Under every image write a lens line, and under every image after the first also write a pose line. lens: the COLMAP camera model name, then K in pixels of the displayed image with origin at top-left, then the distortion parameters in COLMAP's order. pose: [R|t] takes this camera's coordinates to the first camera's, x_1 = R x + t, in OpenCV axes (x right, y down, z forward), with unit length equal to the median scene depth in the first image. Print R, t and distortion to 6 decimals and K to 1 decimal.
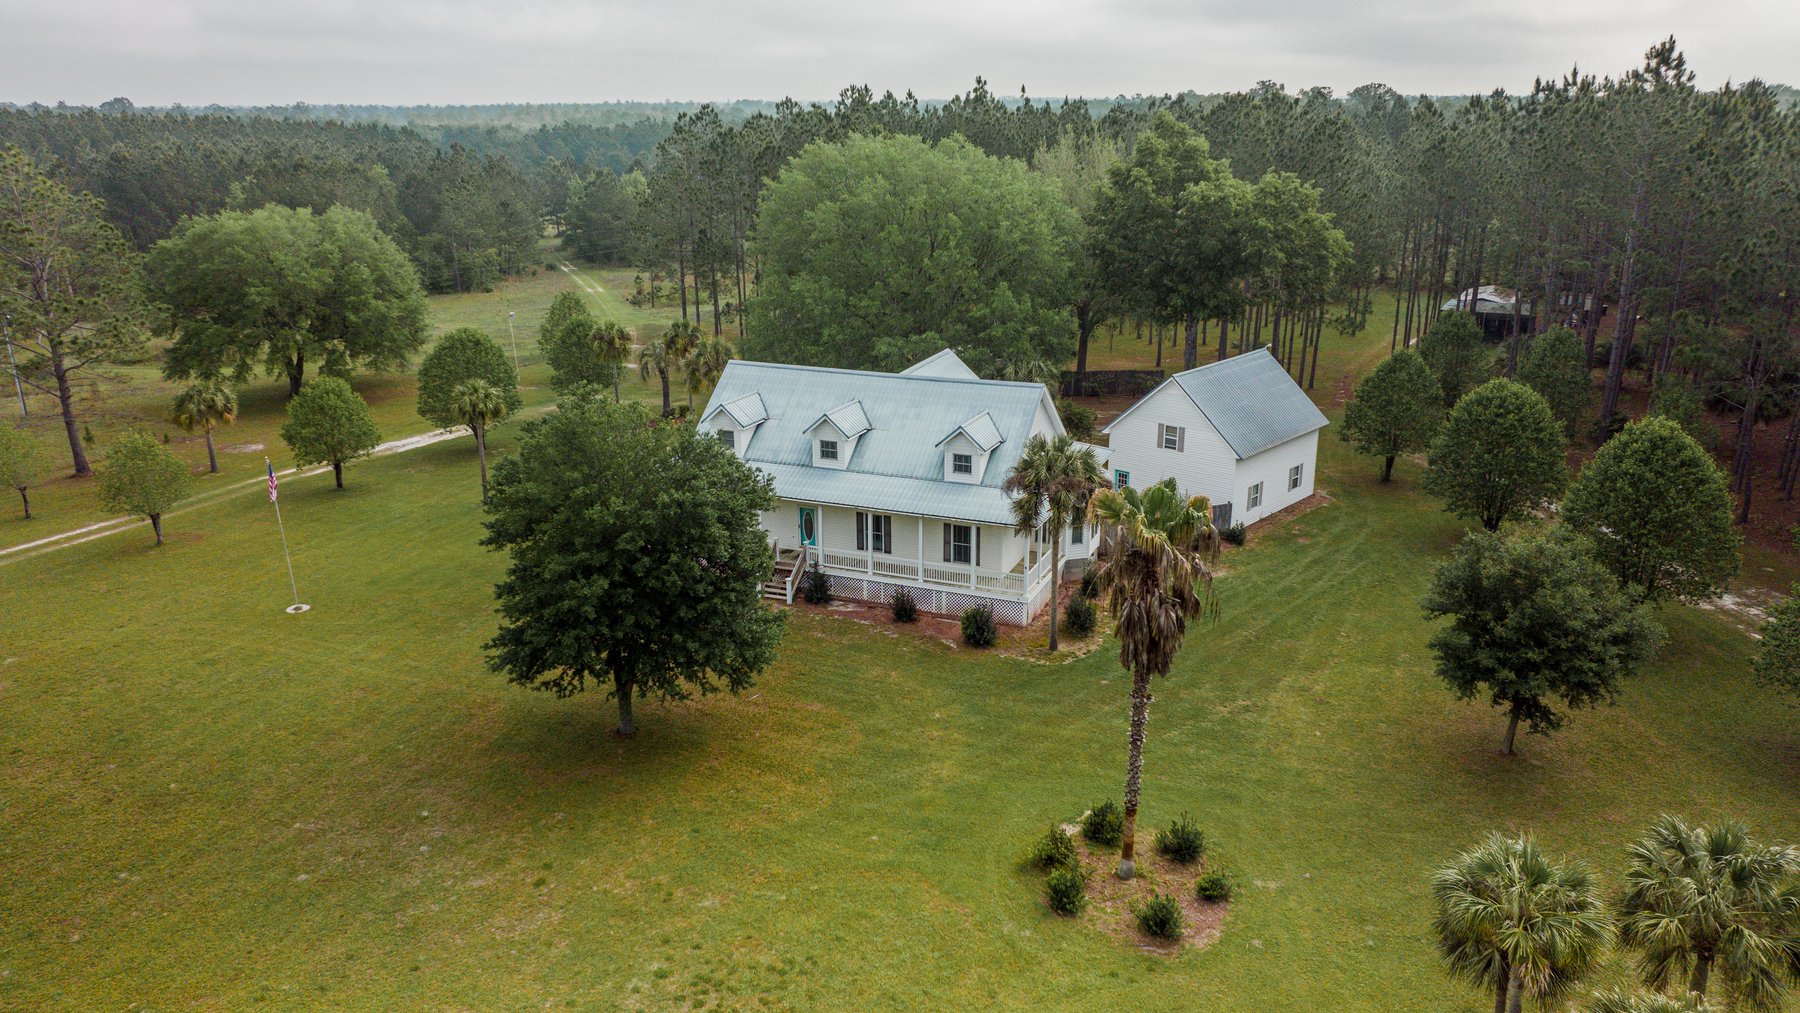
lens RADIAL K [[1274.2, 0, 897.2], [0, 1274.2, 508.7], [0, 0, 1]] dist [-0.006515, 0.002526]
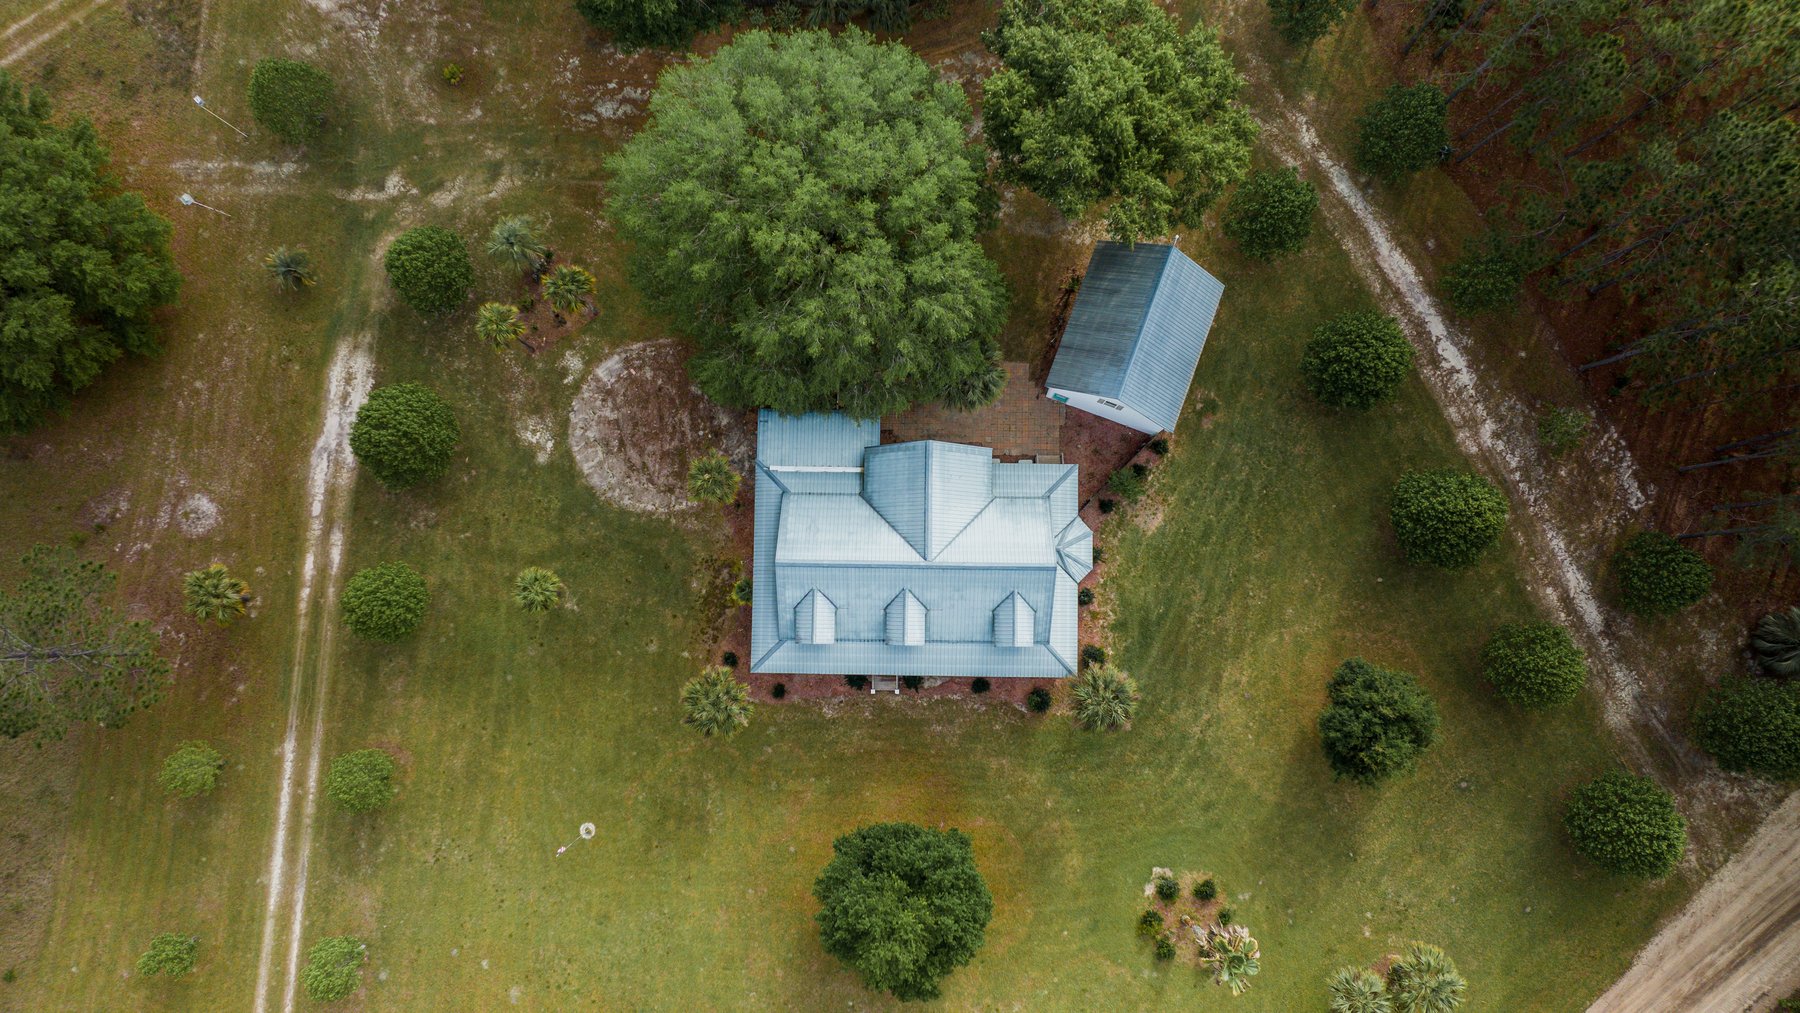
lens RADIAL K [[1274.2, 0, 903.0], [0, 1274.2, 506.4], [0, 0, 1]] dist [-0.006515, 0.002526]
pose [[0.925754, -0.375903, 0.040942, -0.068479], [0.107679, 0.365871, 0.924415, -1.562835], [-0.362470, -0.851373, 0.379184, 0.733535]]
